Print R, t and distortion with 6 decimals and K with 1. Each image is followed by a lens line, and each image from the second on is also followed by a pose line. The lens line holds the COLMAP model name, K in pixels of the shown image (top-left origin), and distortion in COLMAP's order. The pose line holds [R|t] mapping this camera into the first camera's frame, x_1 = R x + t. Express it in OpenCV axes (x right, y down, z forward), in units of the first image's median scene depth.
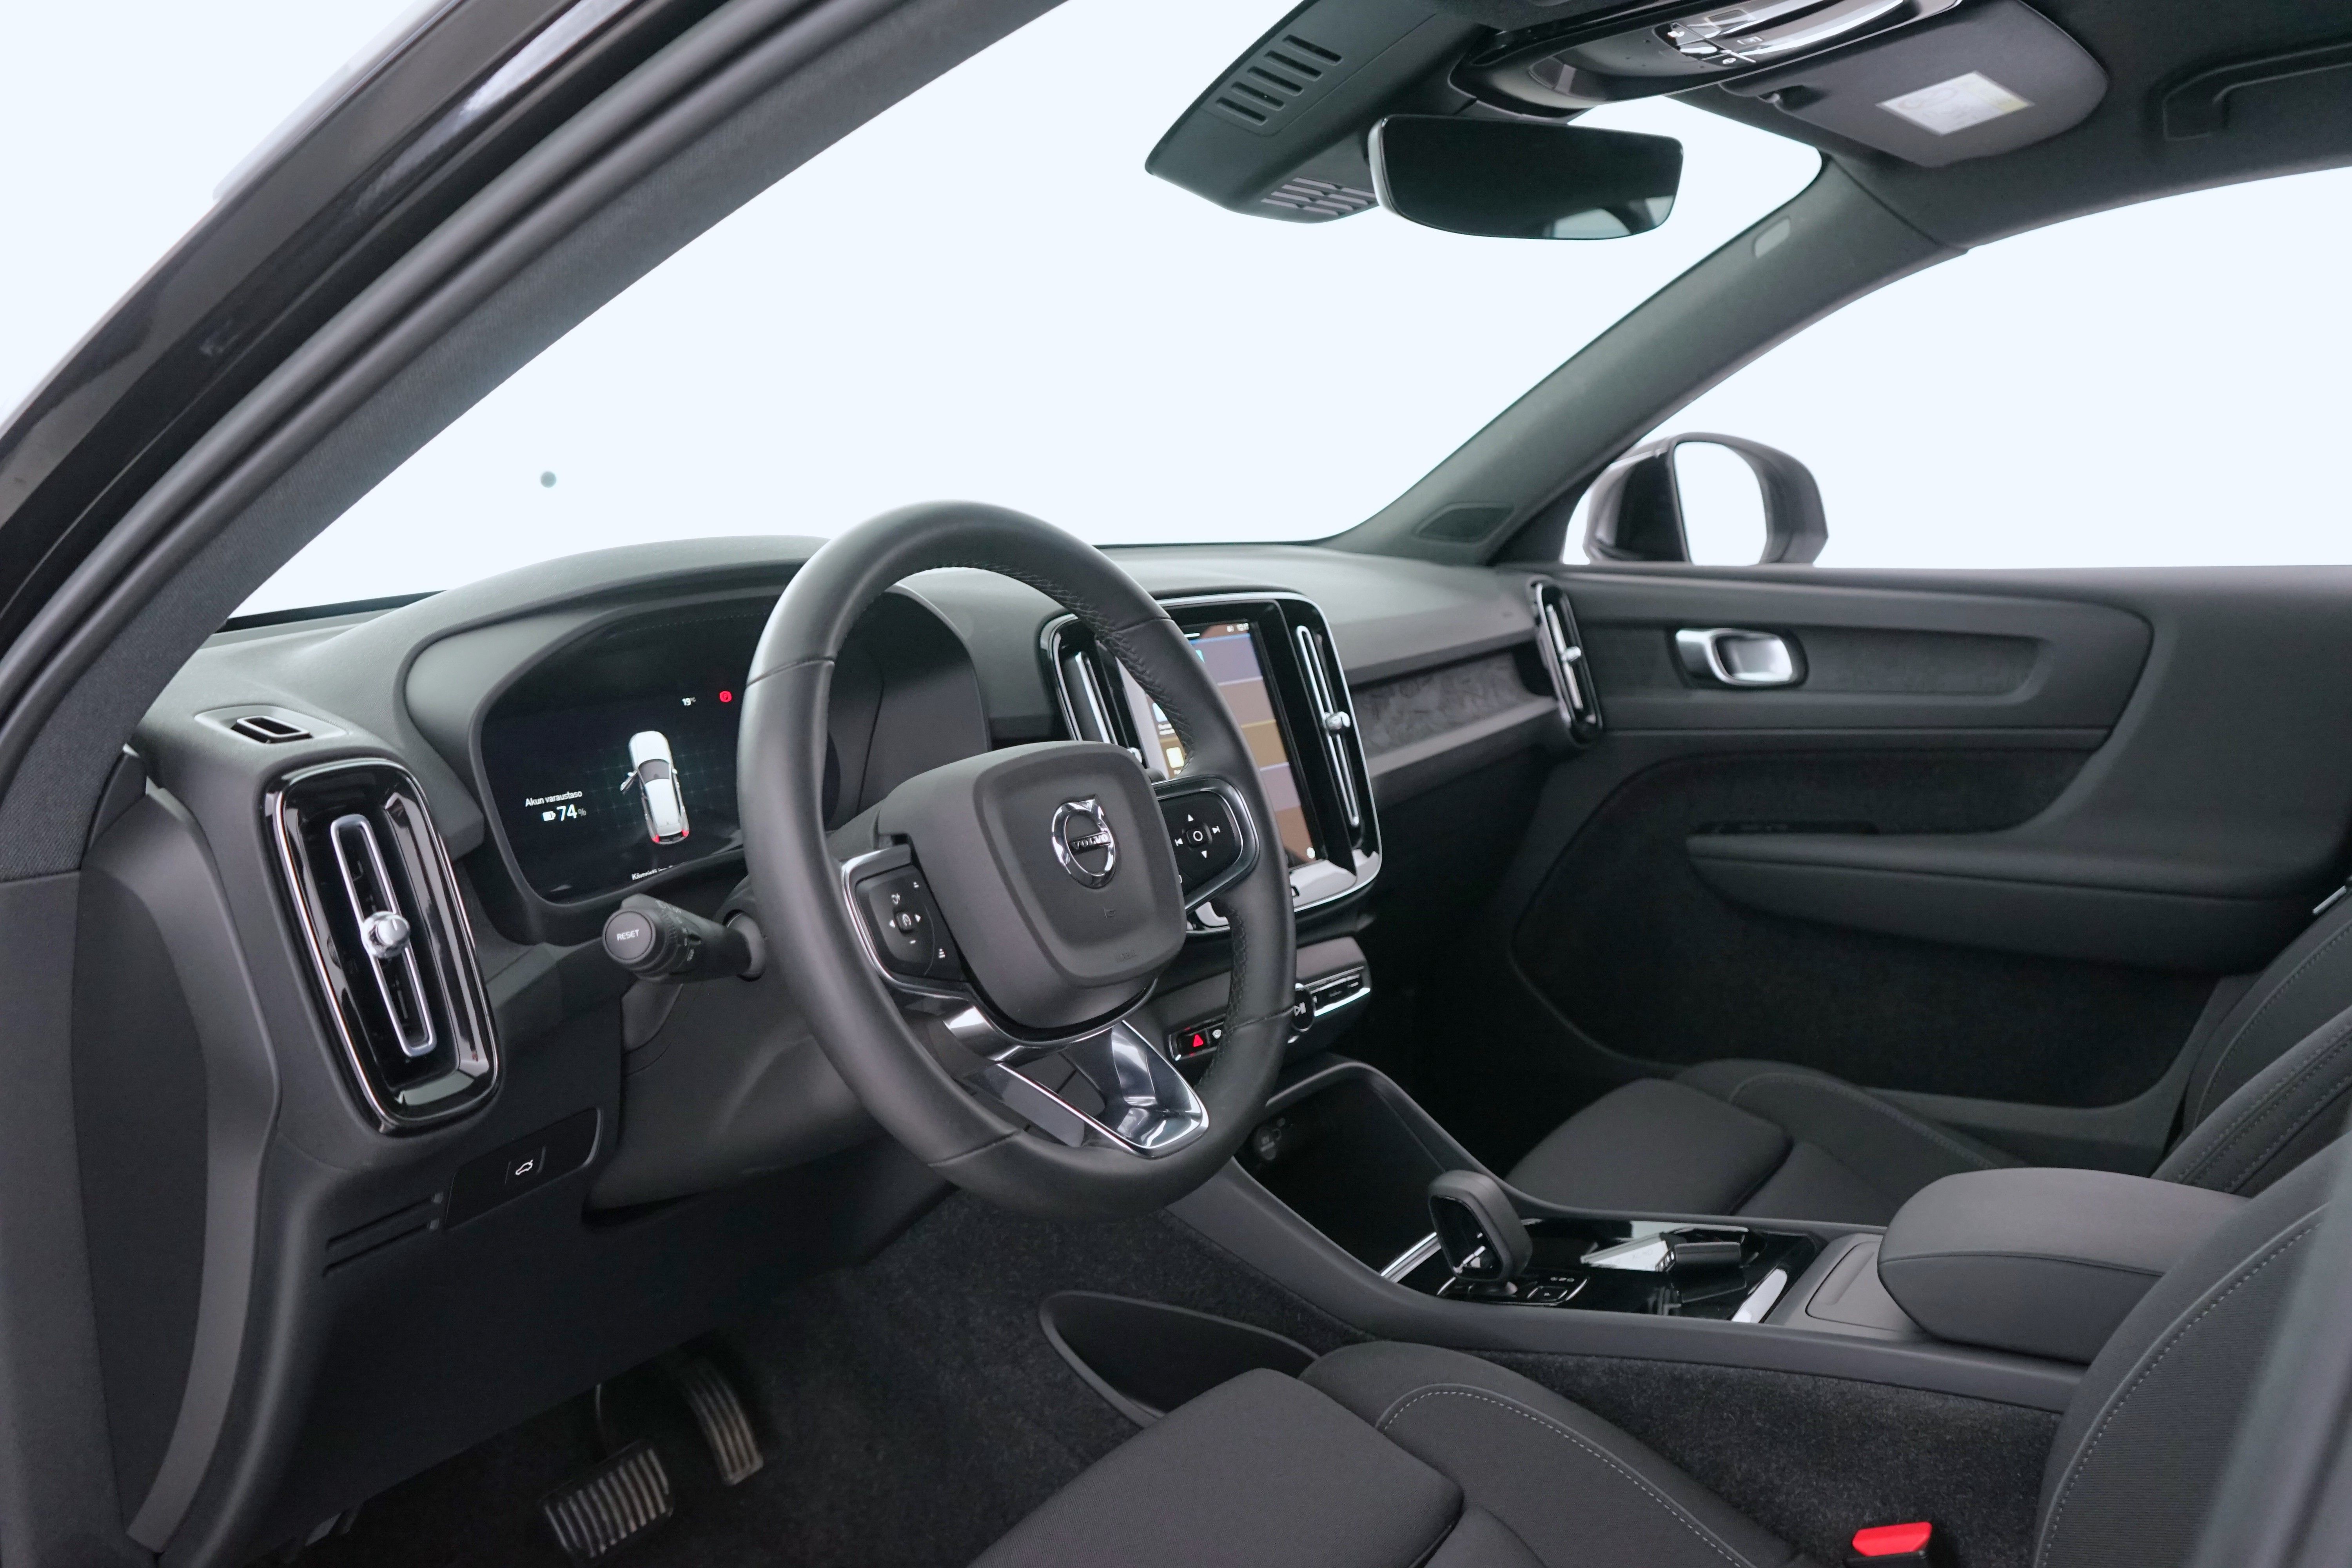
lens RADIAL K [[1856.7, 0, 1178.5], [0, 1856.7, 790.5], [0, 0, 1]] dist [0.003062, 0.006801]
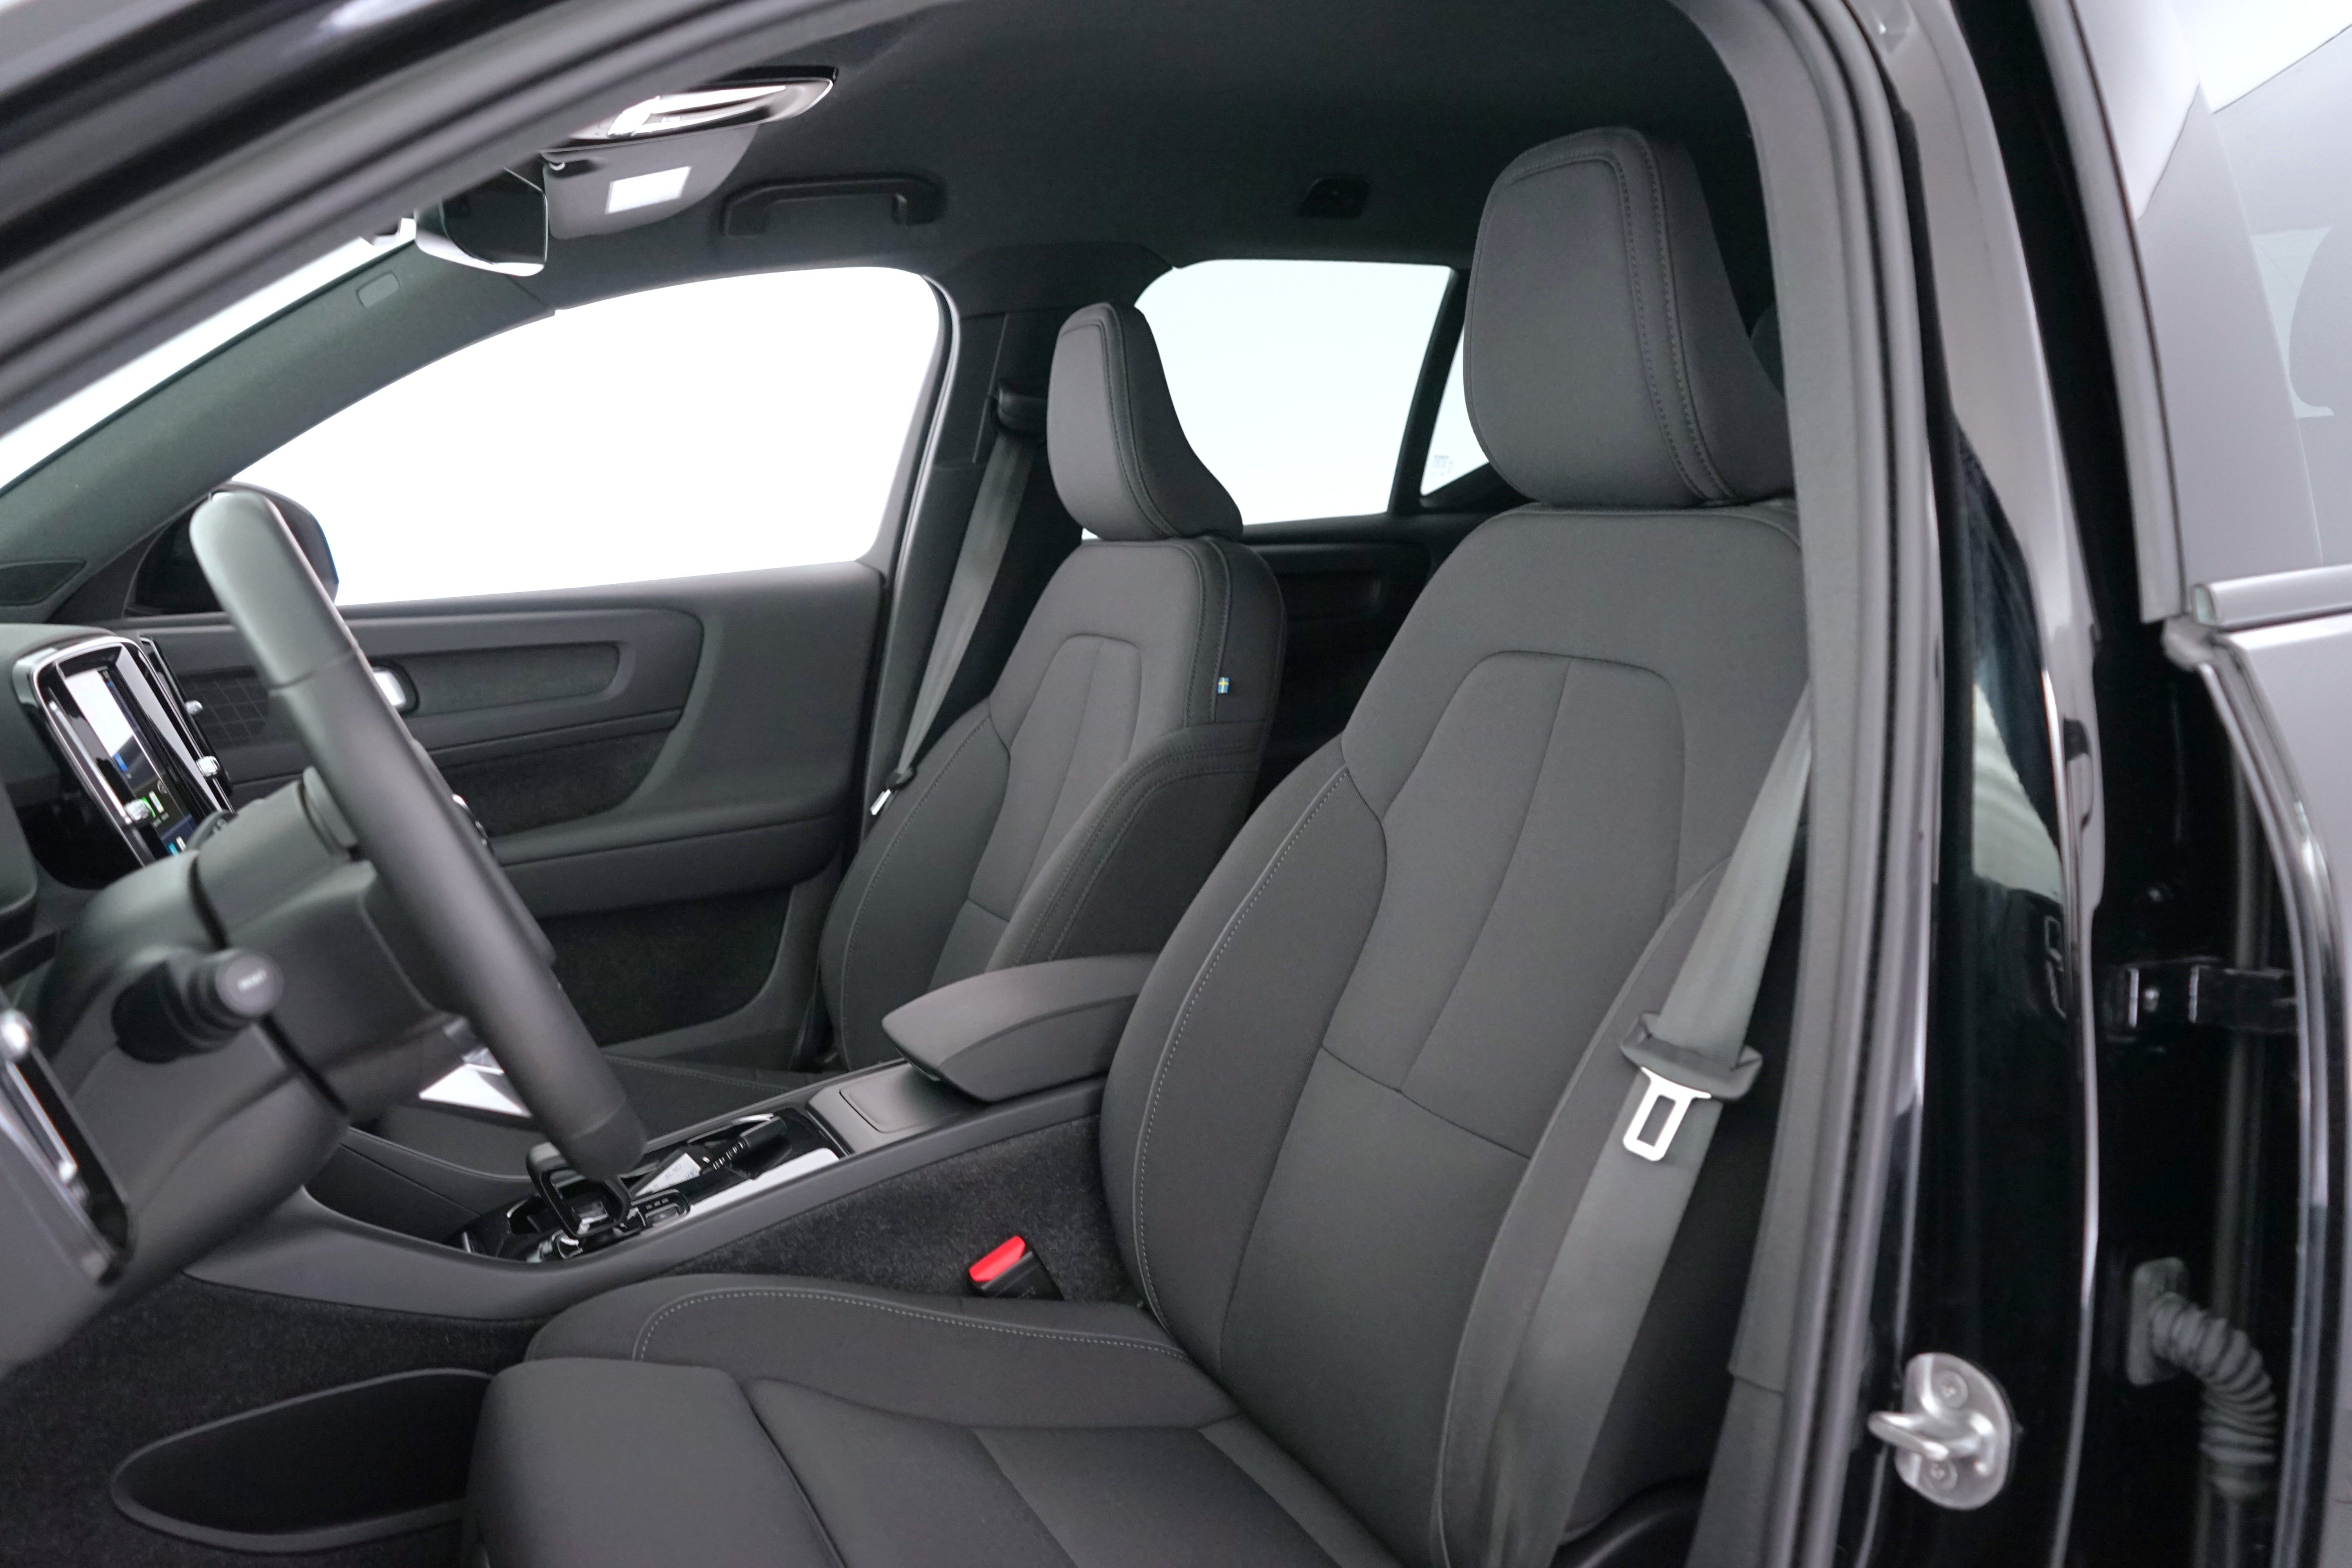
lens RADIAL K [[1856.7, 0, 1178.5], [0, 1856.7, 790.5], [0, 0, 1]] dist [0.003062, 0.006801]
pose [[0.523556, -0.153894, 0.837977, -0.362867], [0.192089, 0.979549, 0.059879, 0.009199], [-0.830055, 0.129616, 0.542410, 0.071305]]
